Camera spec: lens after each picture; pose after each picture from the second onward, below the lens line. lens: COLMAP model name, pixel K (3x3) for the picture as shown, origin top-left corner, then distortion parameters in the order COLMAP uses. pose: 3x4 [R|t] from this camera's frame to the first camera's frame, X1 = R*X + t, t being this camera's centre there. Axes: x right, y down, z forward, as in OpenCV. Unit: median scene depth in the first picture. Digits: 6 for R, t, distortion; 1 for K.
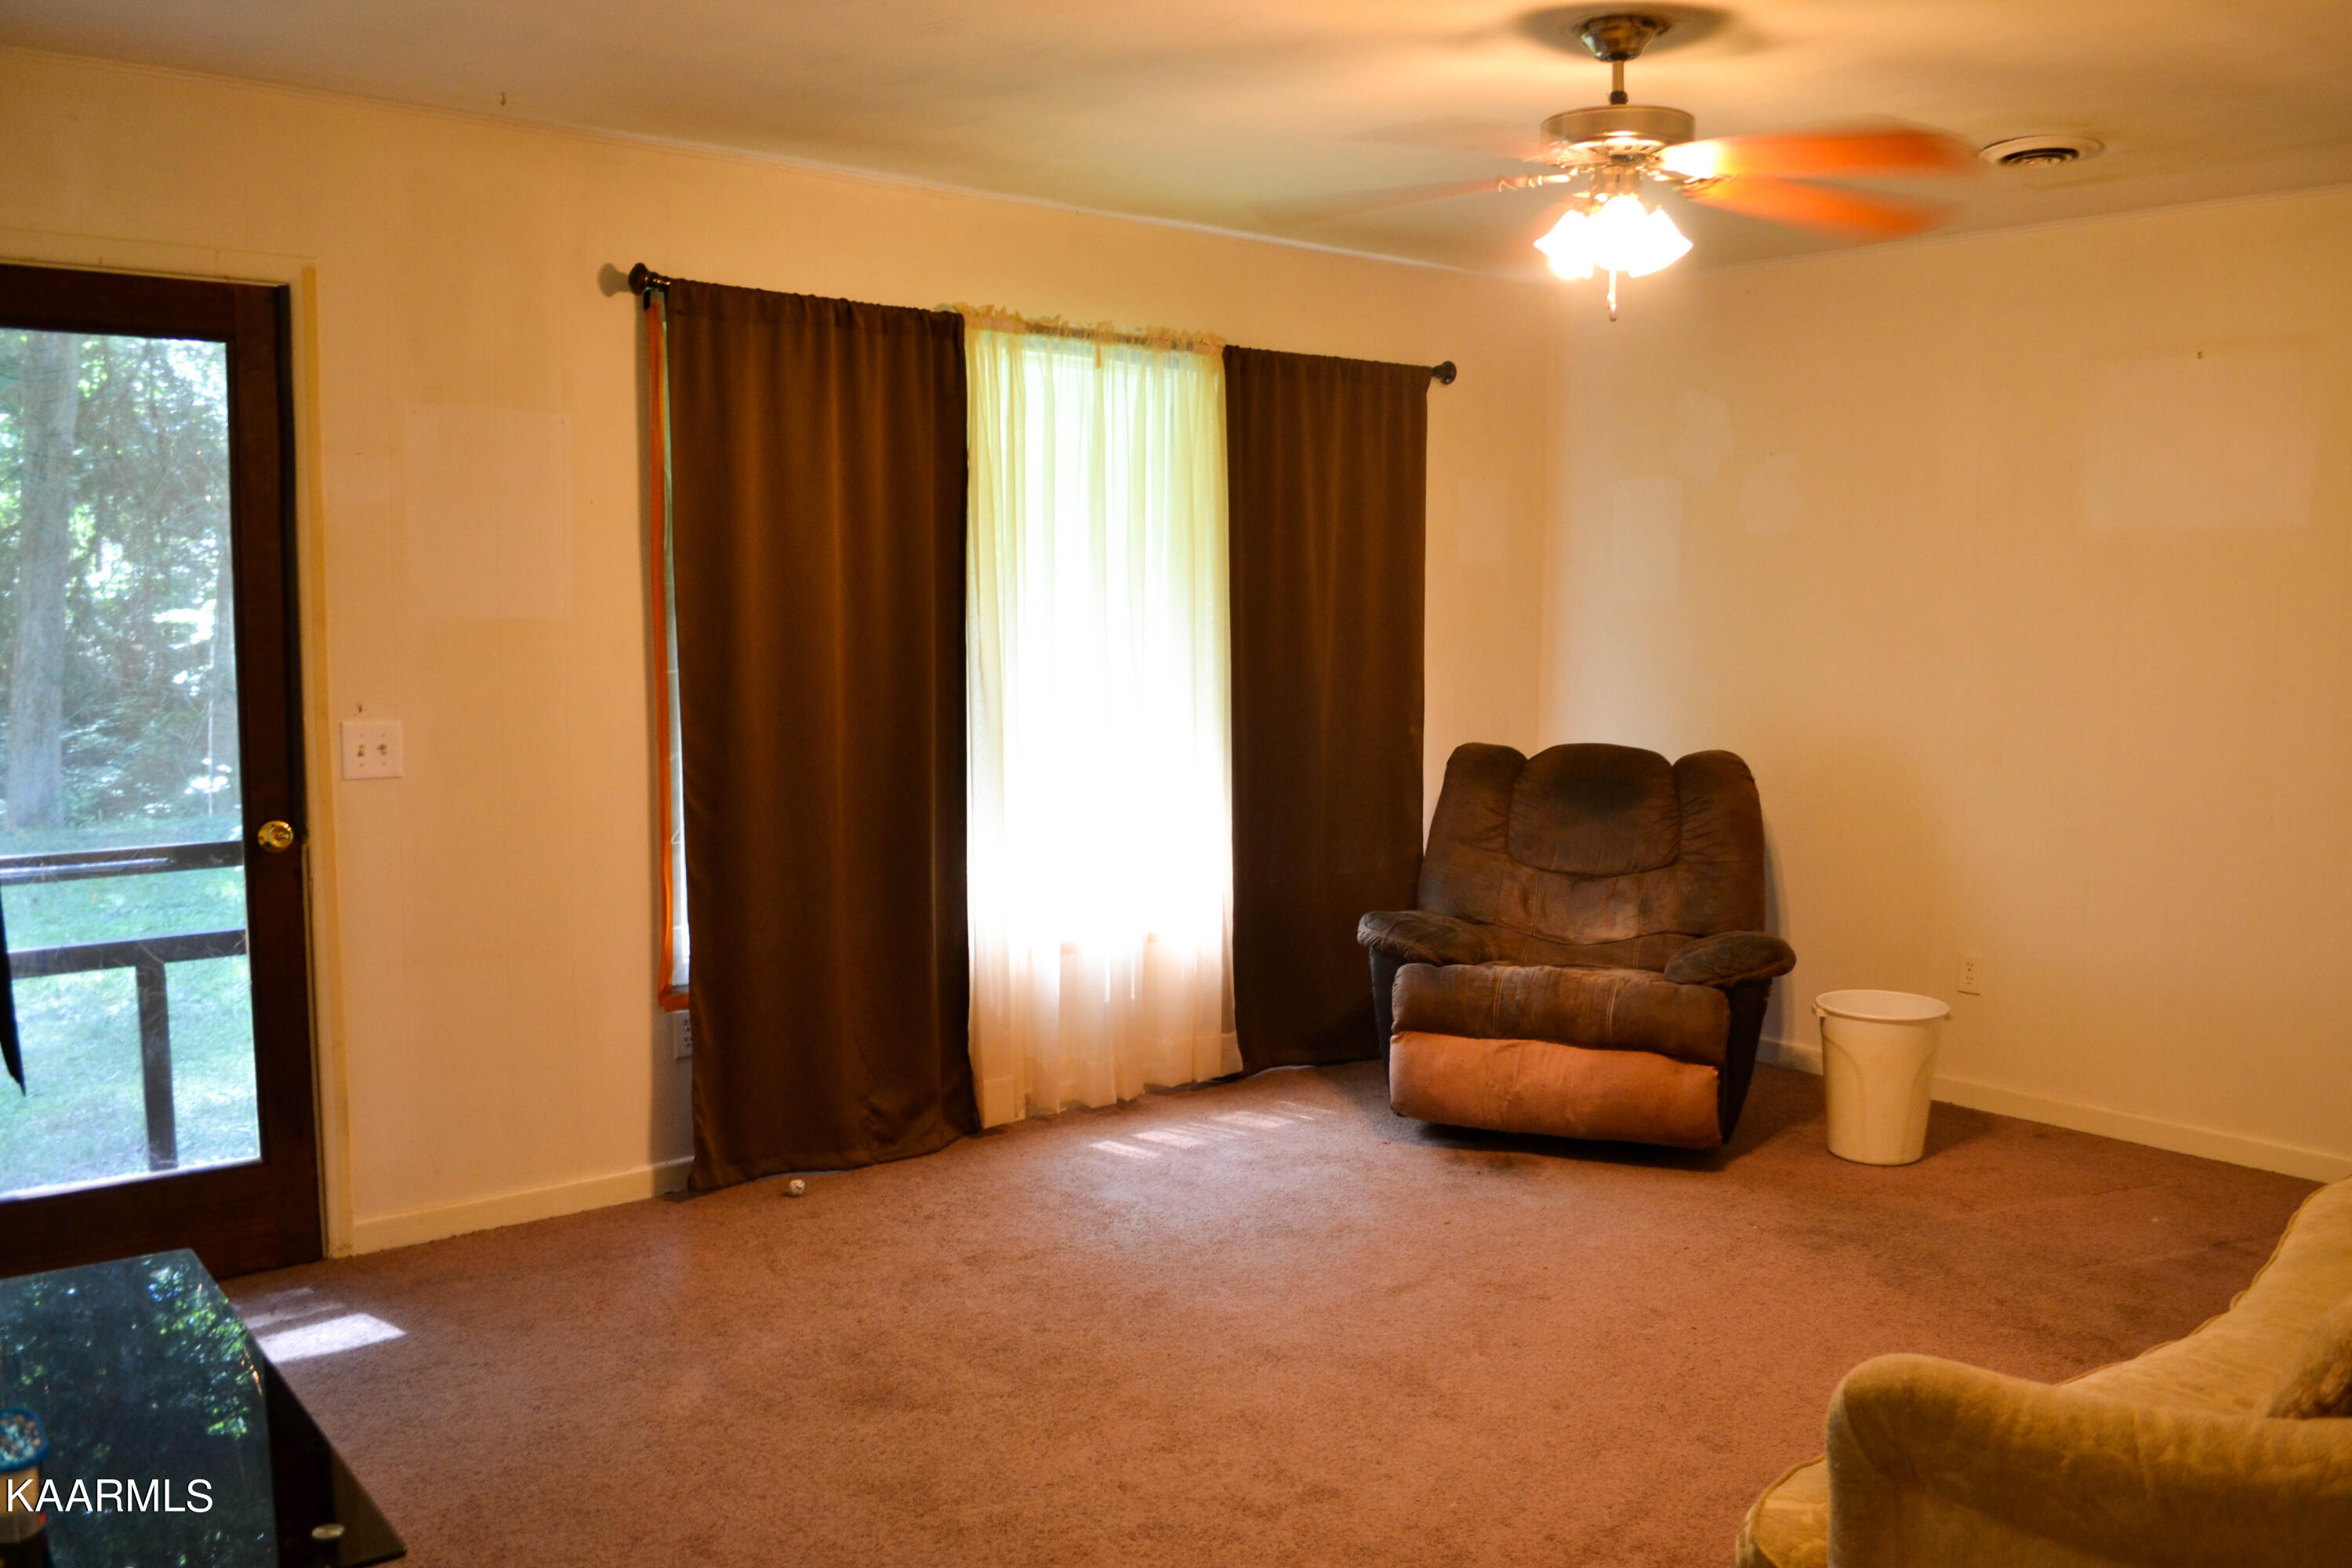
lens RADIAL K [[1848.2, 0, 1184.3], [0, 1848.2, 790.0], [0, 0, 1]] dist [-0.088031, 0.004489]
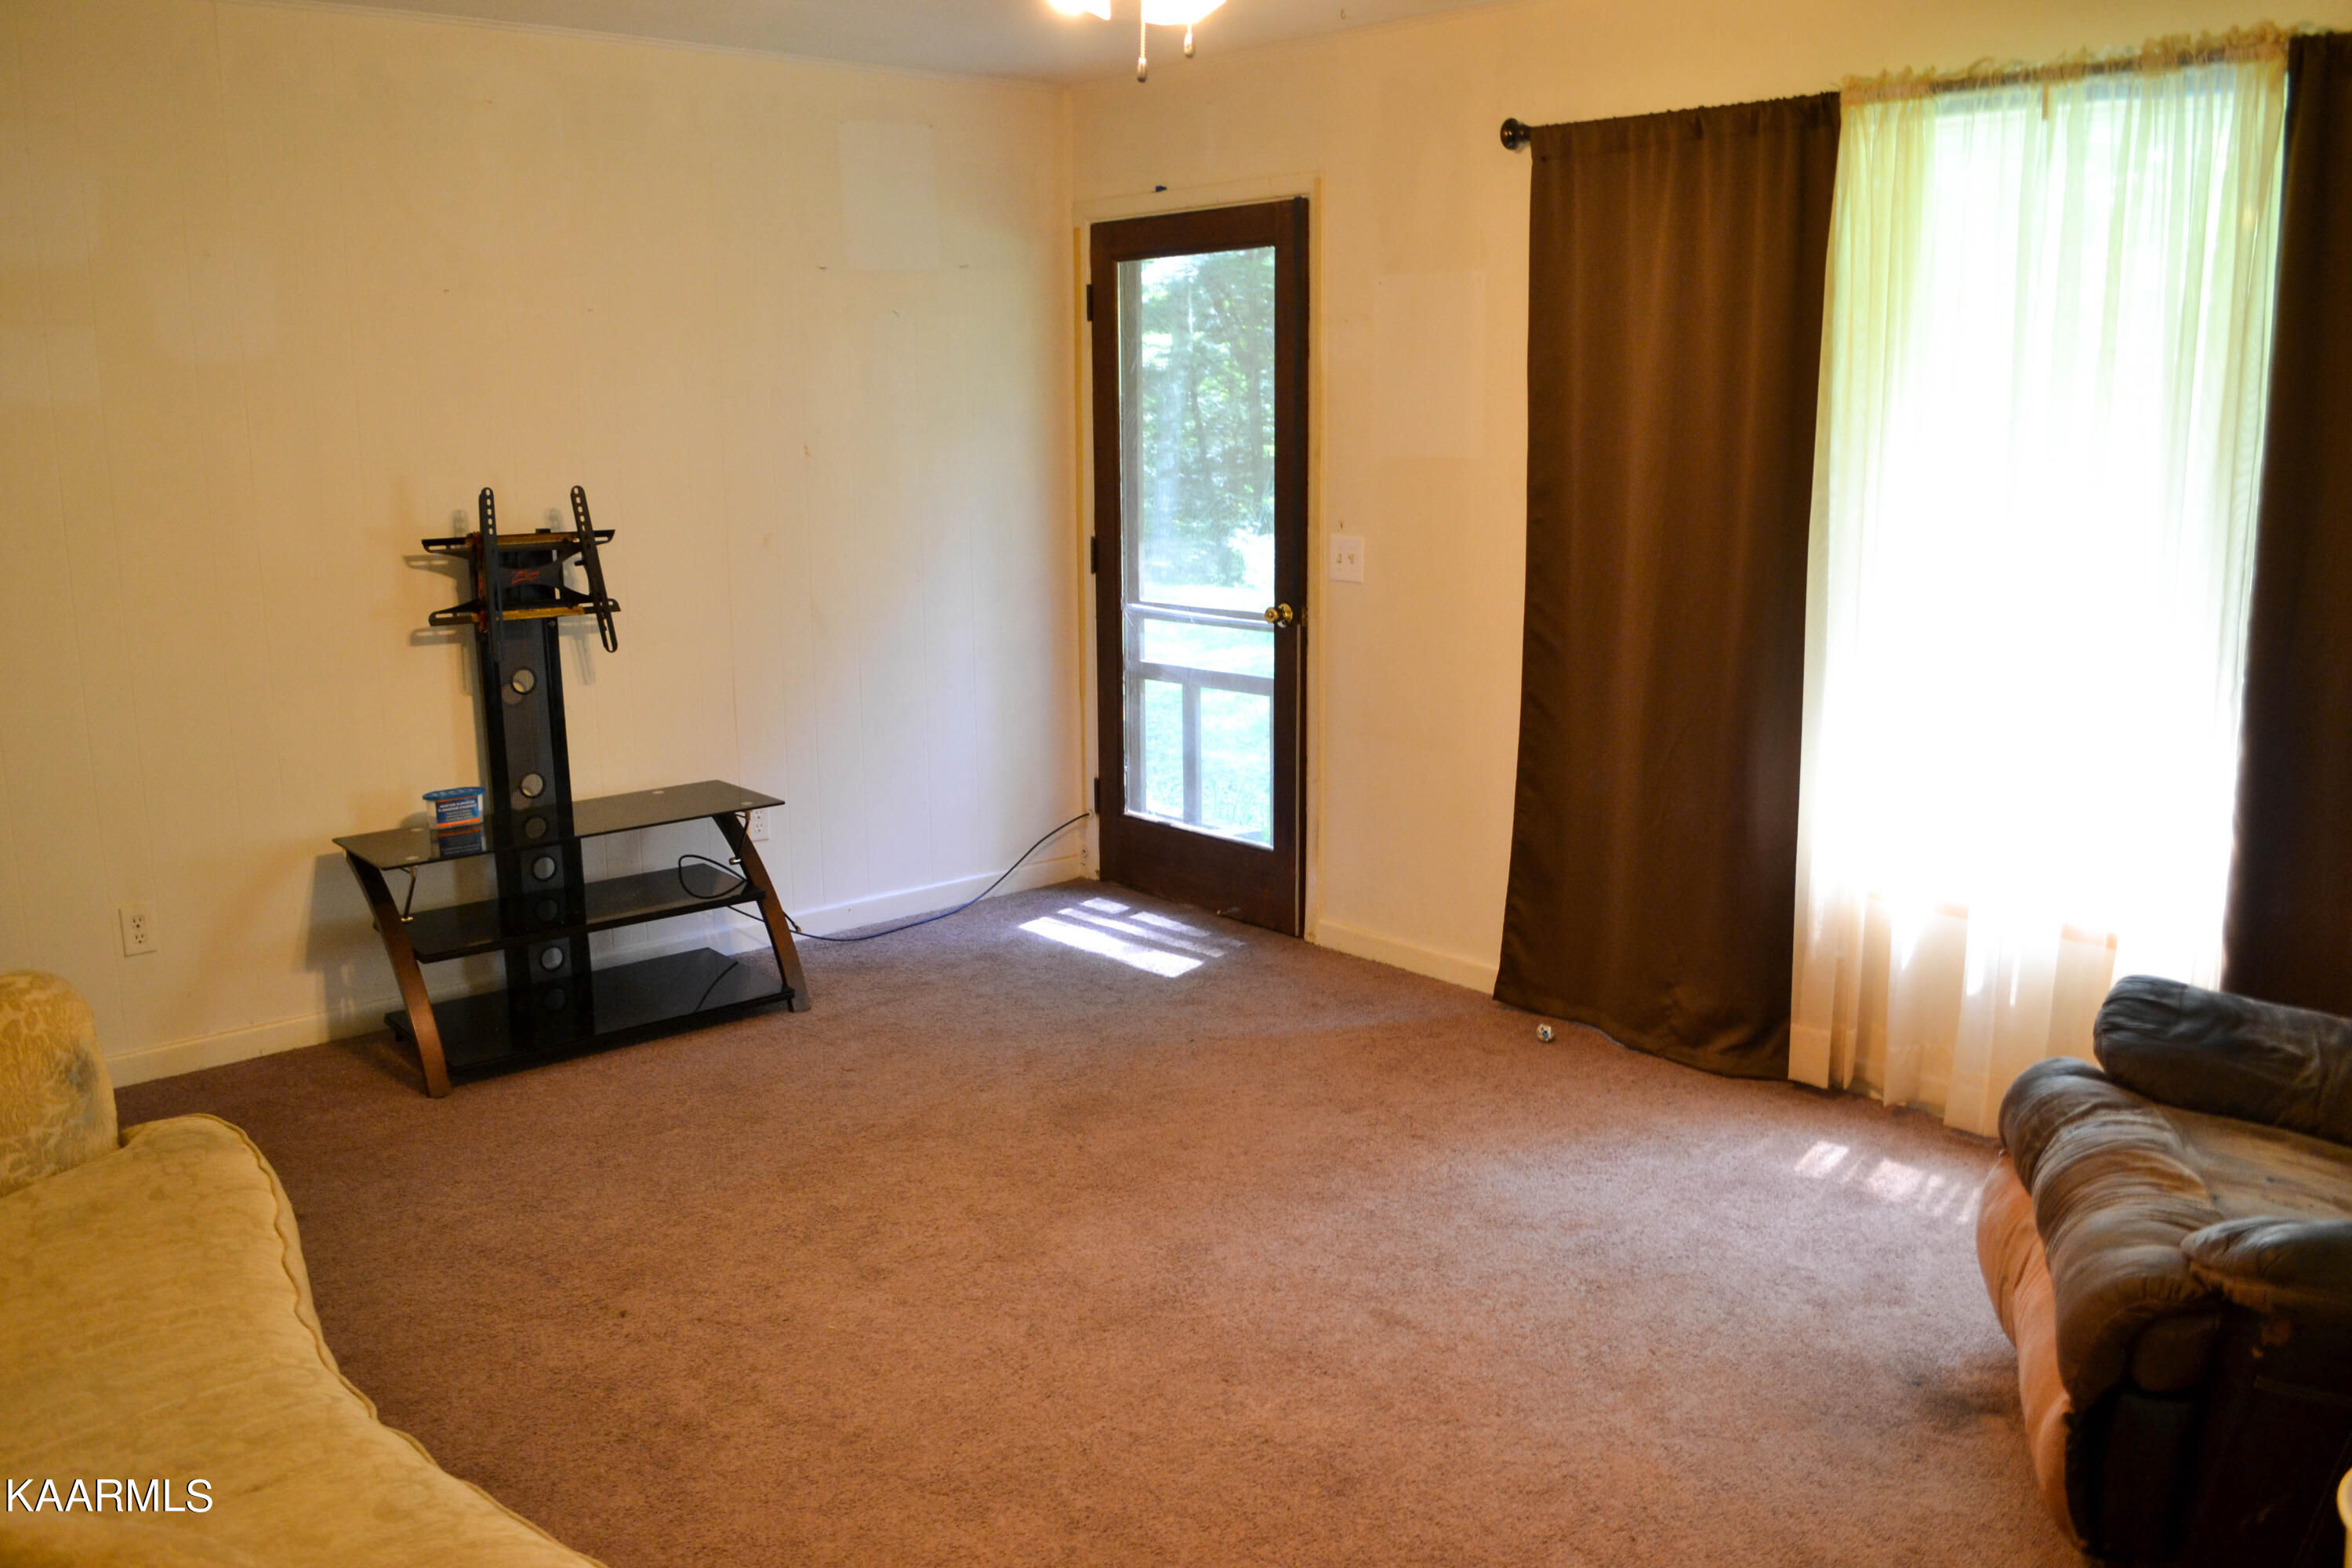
lens RADIAL K [[1848.2, 0, 1184.3], [0, 1848.2, 790.0], [0, 0, 1]] dist [-0.088031, 0.004489]
pose [[0.051426, 0.193451, -0.979761, 0.818029], [-0.093778, 0.977660, 0.188114, -0.093595], [0.994264, 0.082206, 0.068418, 0.797184]]
